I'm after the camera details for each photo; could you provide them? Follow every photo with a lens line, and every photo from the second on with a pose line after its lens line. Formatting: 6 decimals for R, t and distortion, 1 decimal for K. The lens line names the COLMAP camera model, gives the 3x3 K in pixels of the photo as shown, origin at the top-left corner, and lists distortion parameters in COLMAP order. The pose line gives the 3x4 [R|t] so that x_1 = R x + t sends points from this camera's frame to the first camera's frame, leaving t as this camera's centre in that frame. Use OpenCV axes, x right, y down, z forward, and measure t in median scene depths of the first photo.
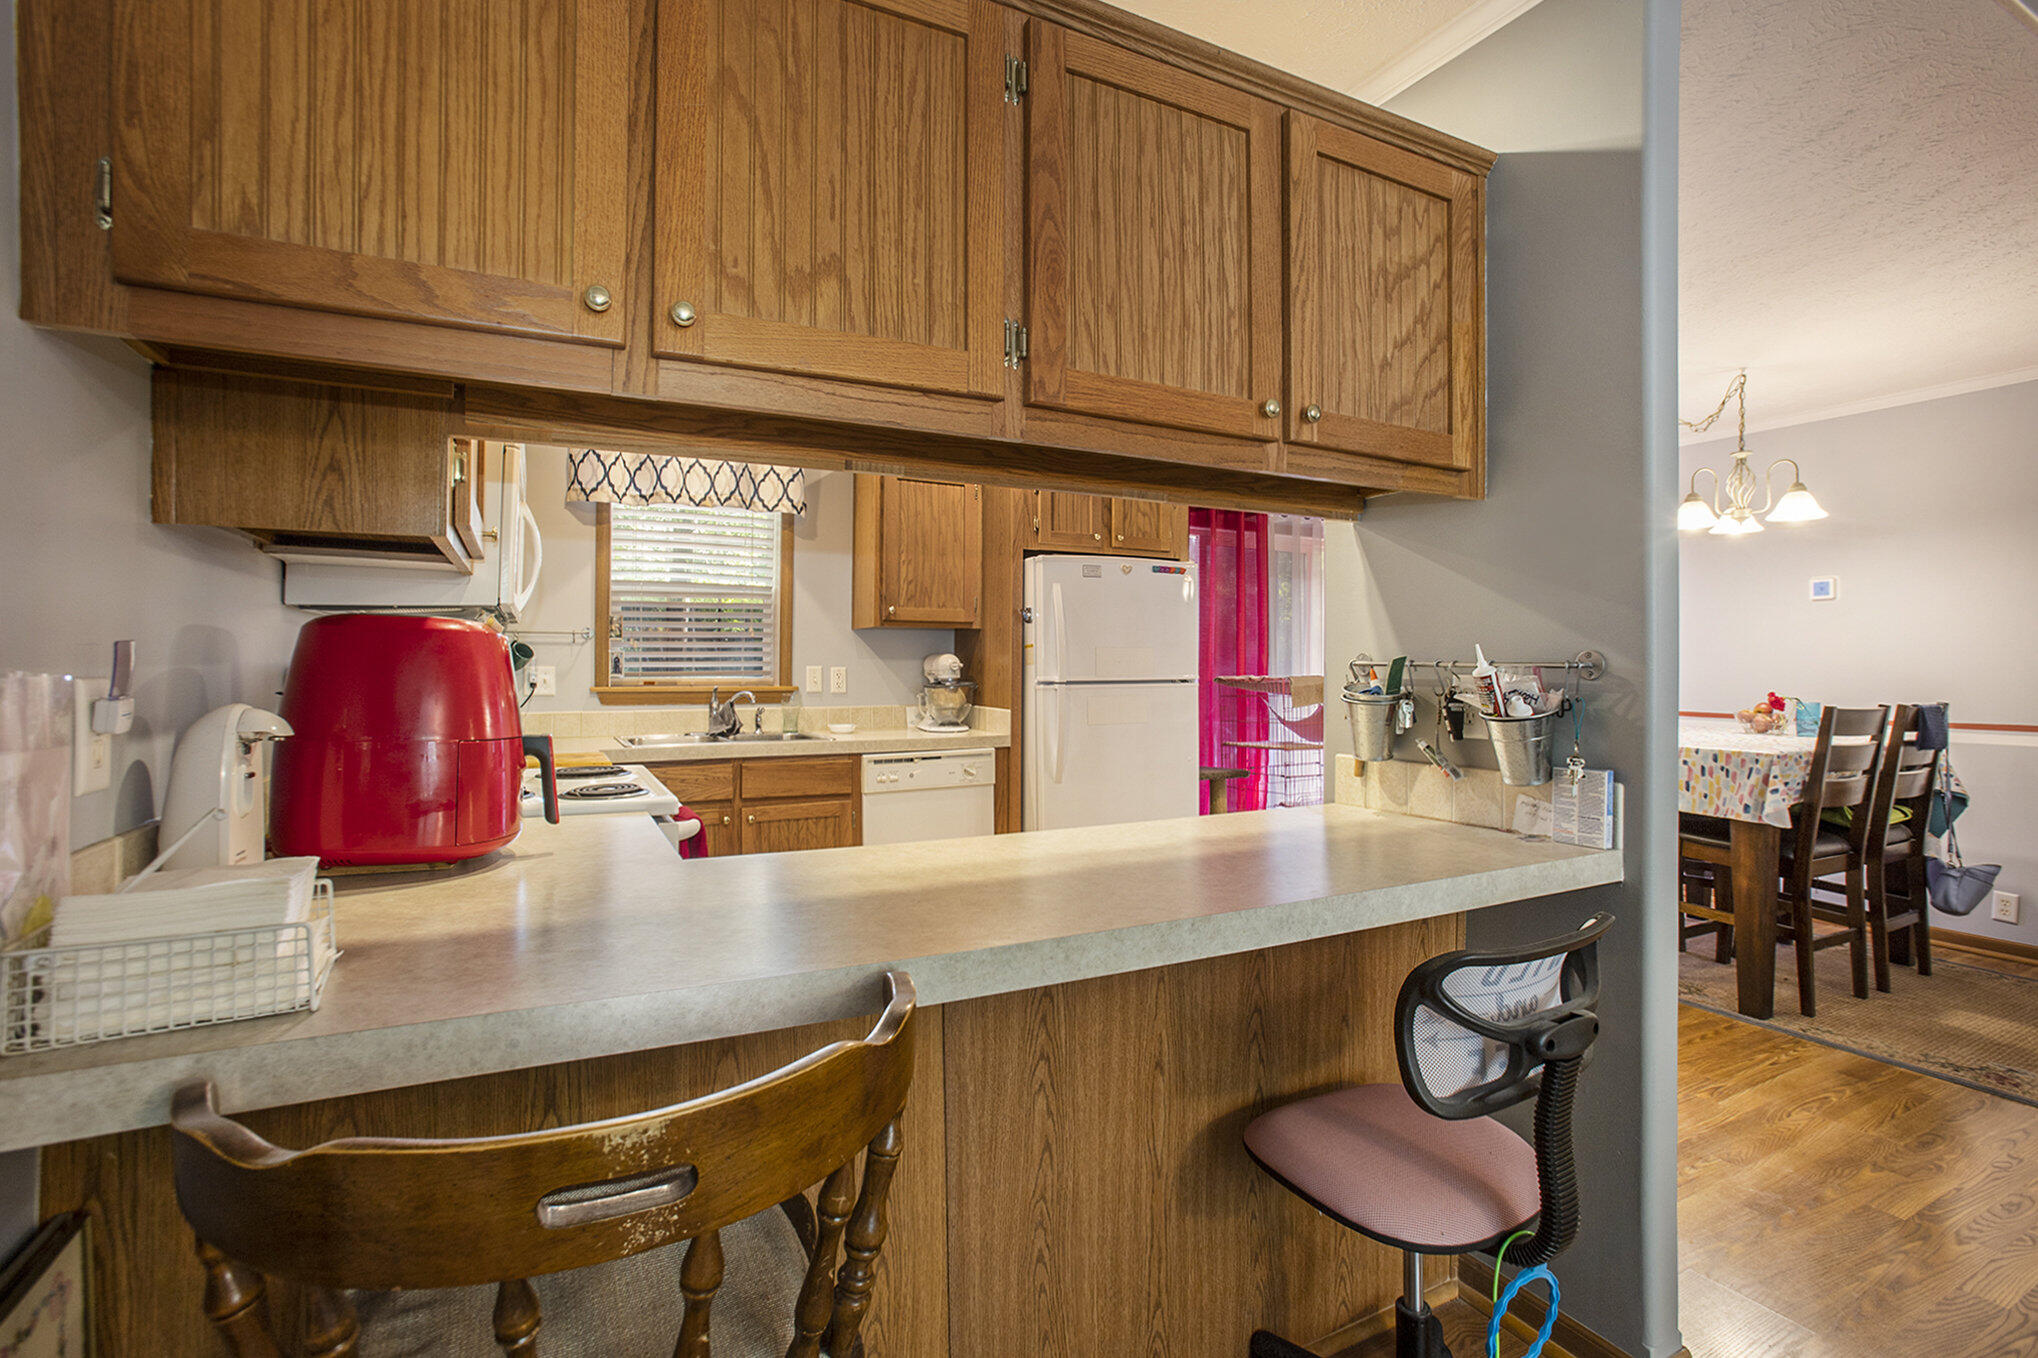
lens RADIAL K [[959.7, 0, 1016.0], [0, 959.7, 663.1], [0, 0, 1]] dist [-0.073376, 0.032628]
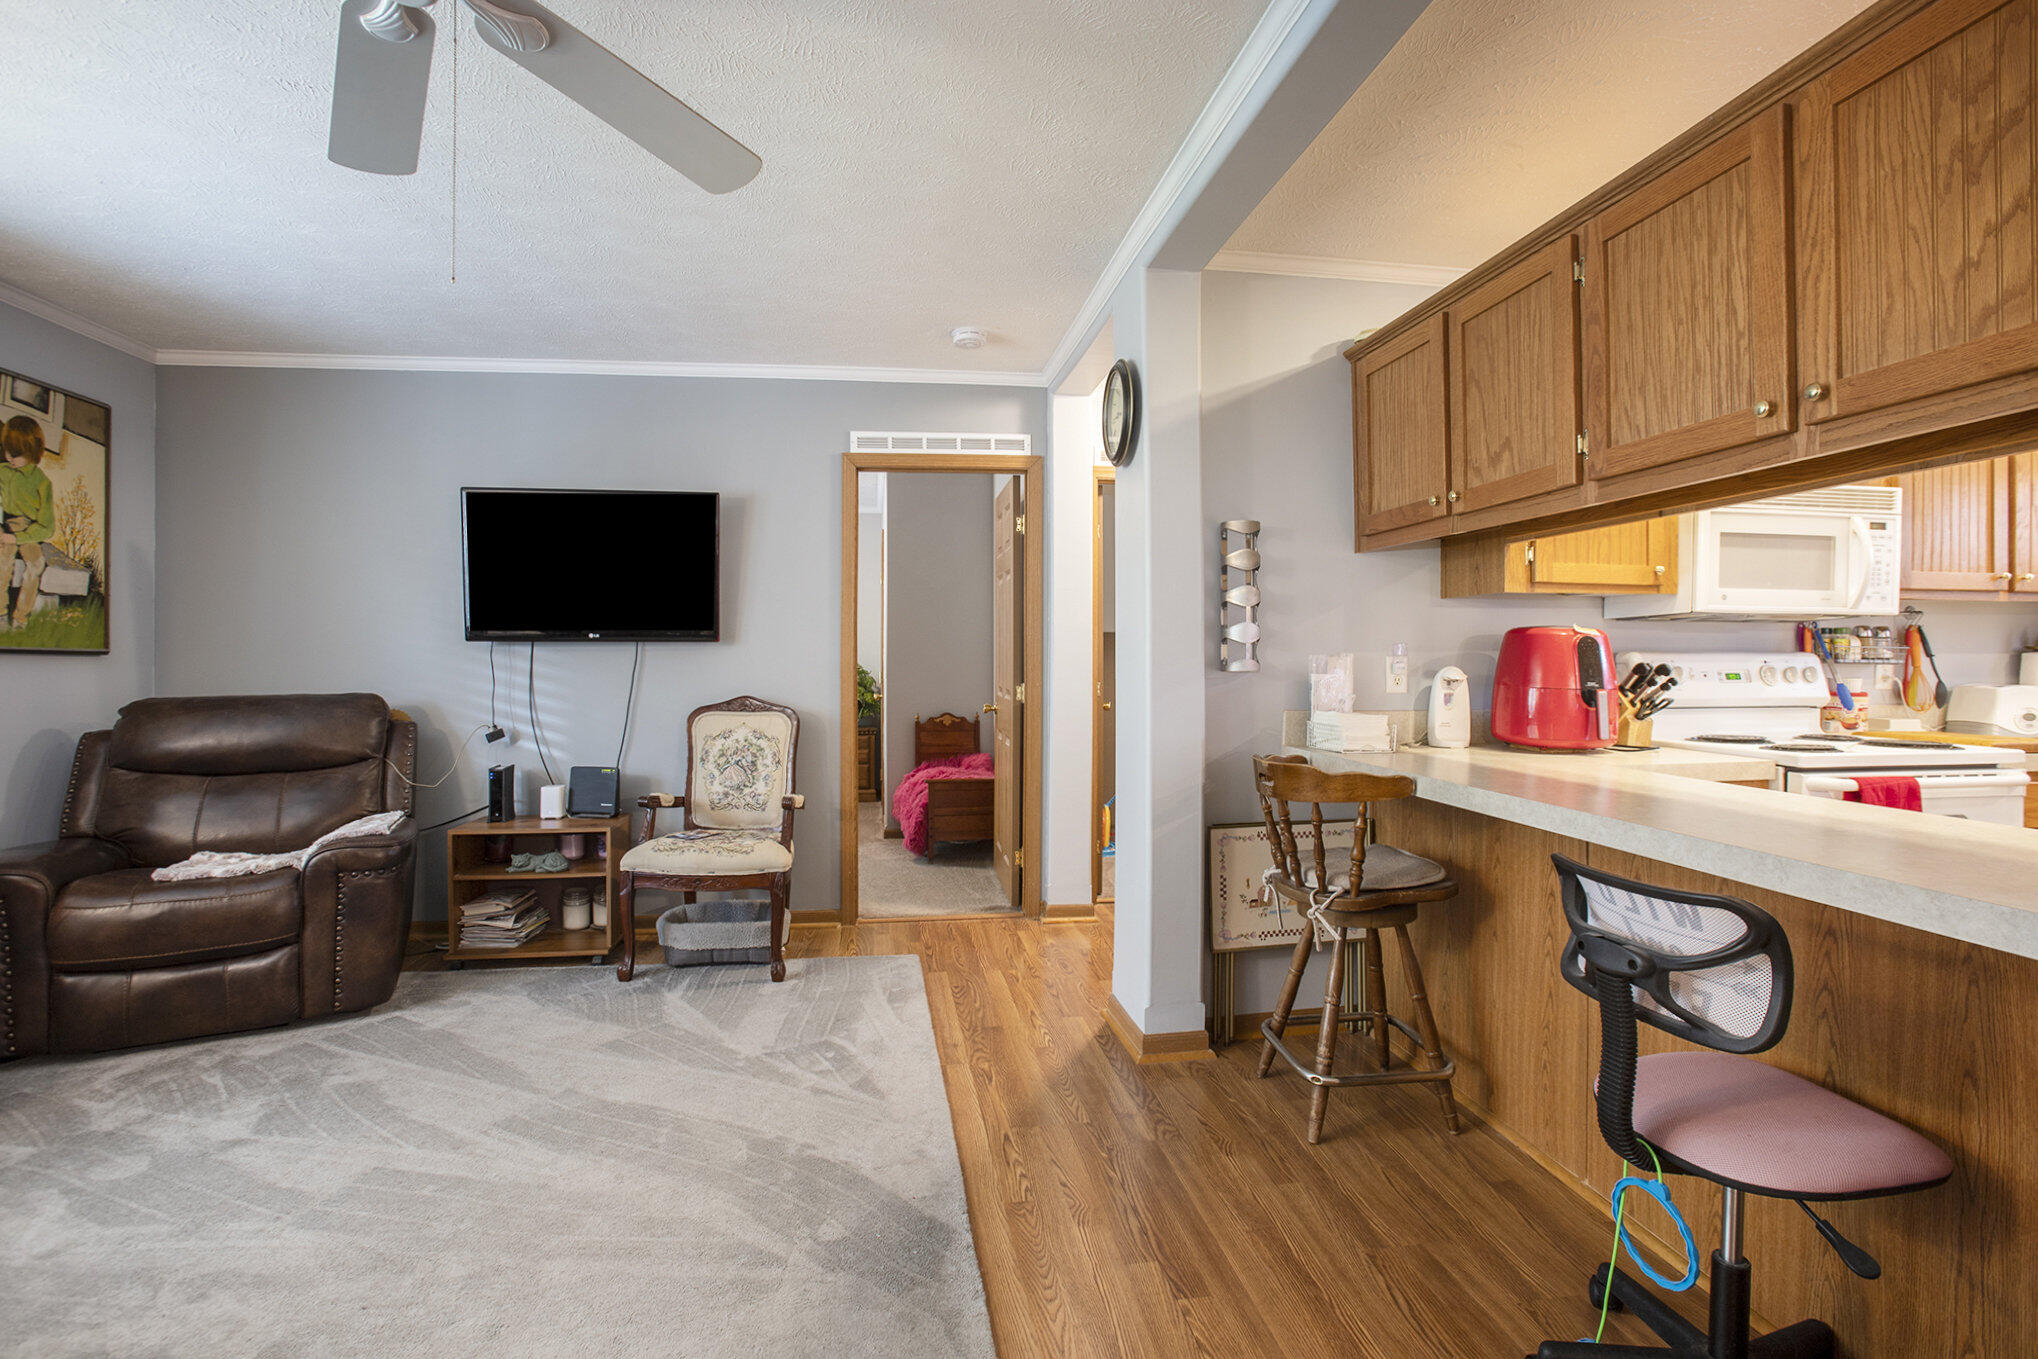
lens RADIAL K [[933.6, 0, 1012.9], [0, 933.6, 671.0], [0, 0, 1]] dist [-0.080888, 0.037105]
pose [[-0.337995, 0.010995, -0.941084, 0.654163], [0.005689, 0.999937, 0.009639, 0.006330], [0.941131, -0.002096, -0.338036, 0.233572]]
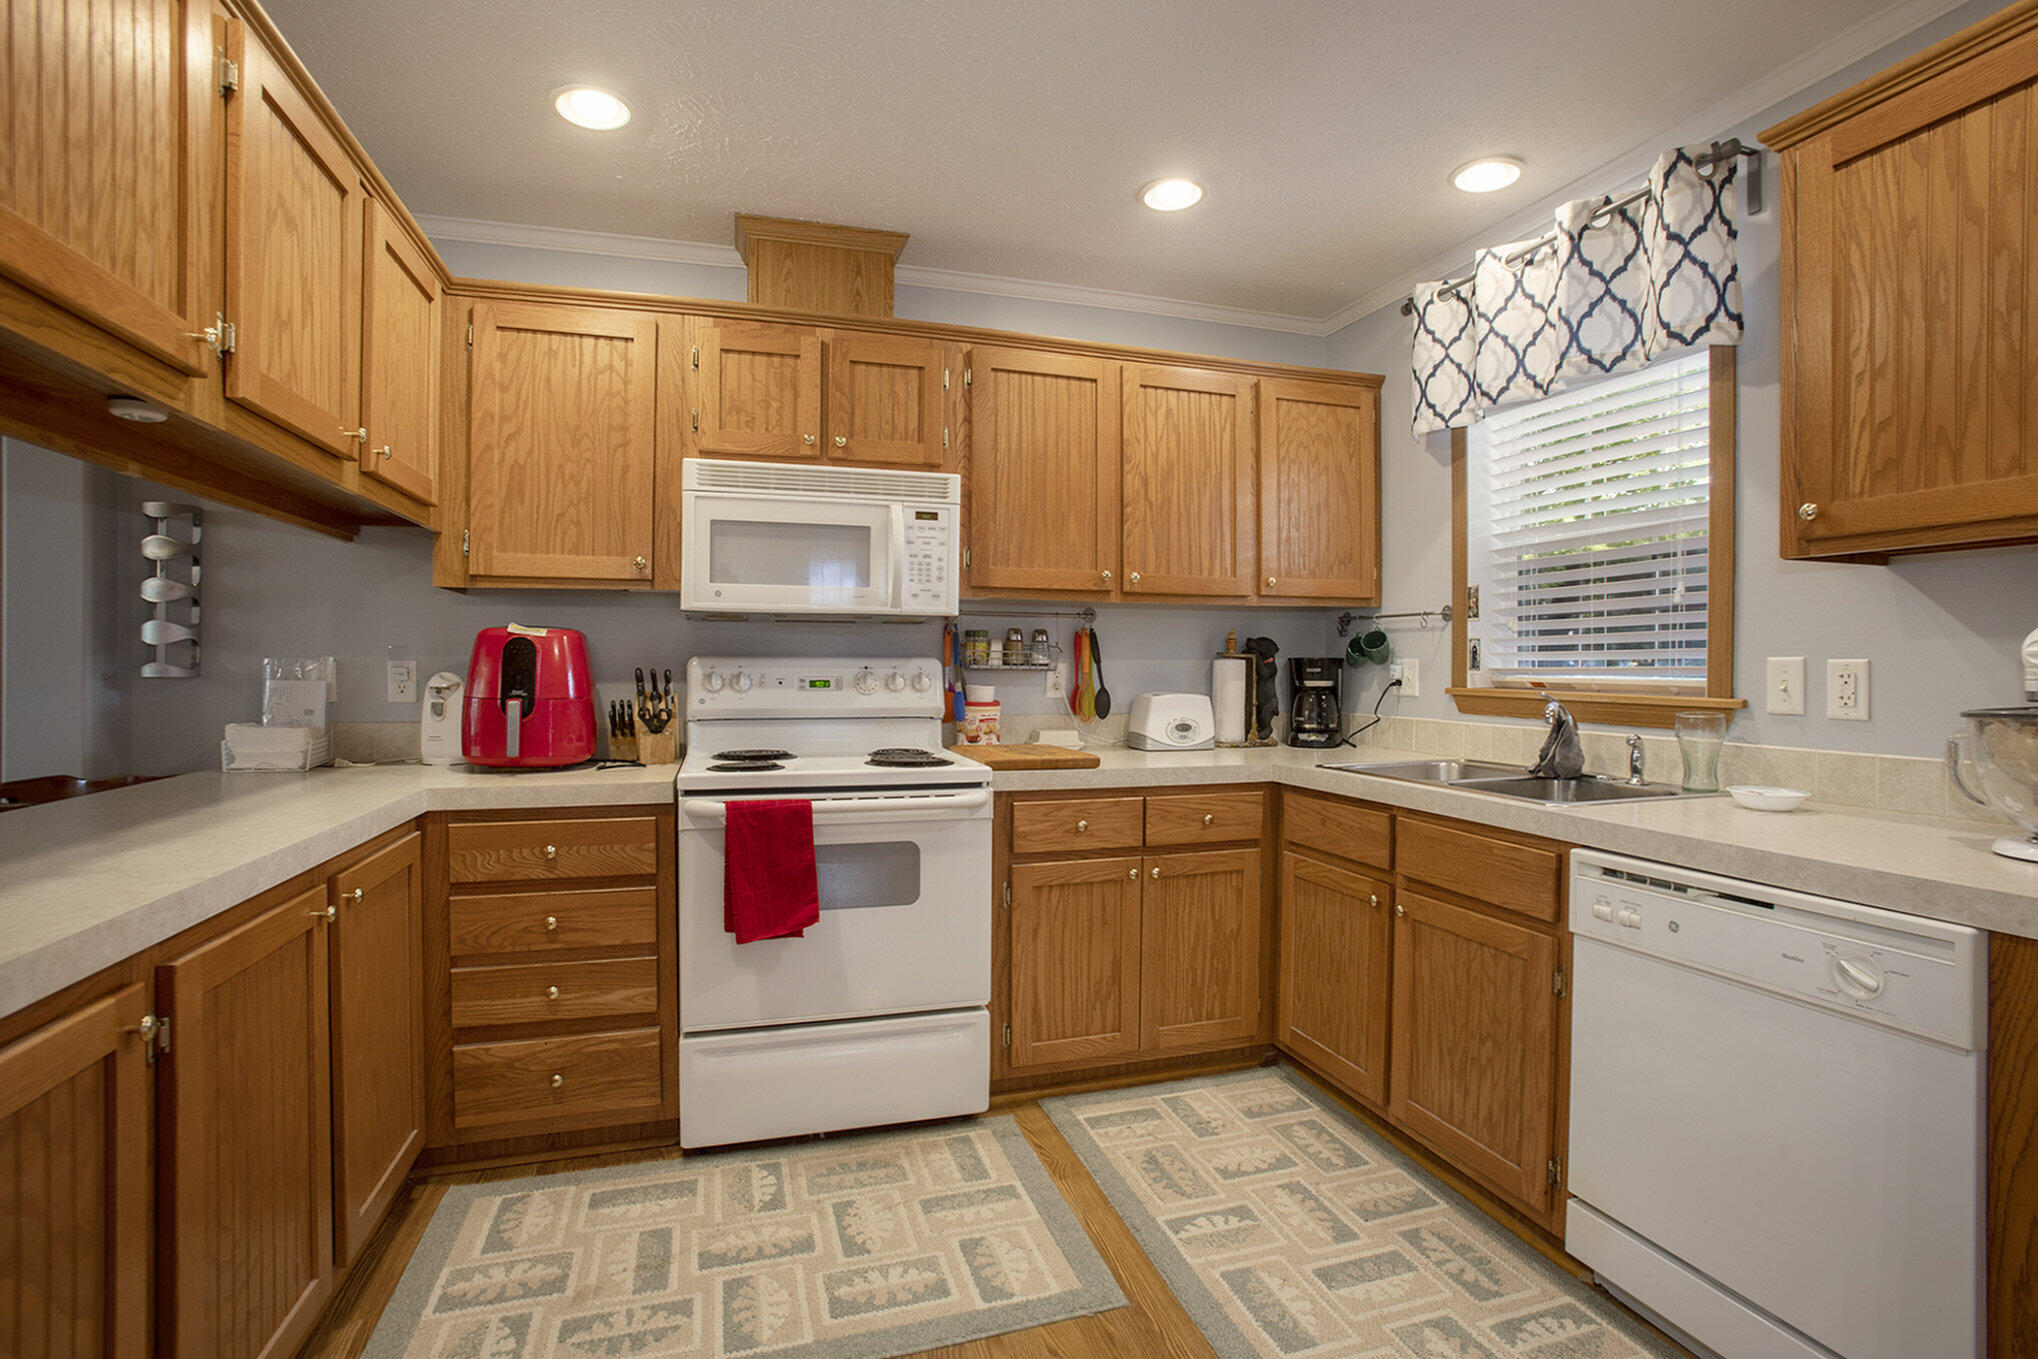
lens RADIAL K [[959.7, 0, 1016.0], [0, 959.7, 663.6], [0, 0, 1]] dist [-0.073376, 0.032628]
pose [[-0.194356, -0.001375, -0.980930, 0.372028], [0.002550, 0.999995, -0.001907, 0.008340], [0.980928, -0.002872, -0.194352, 0.922295]]
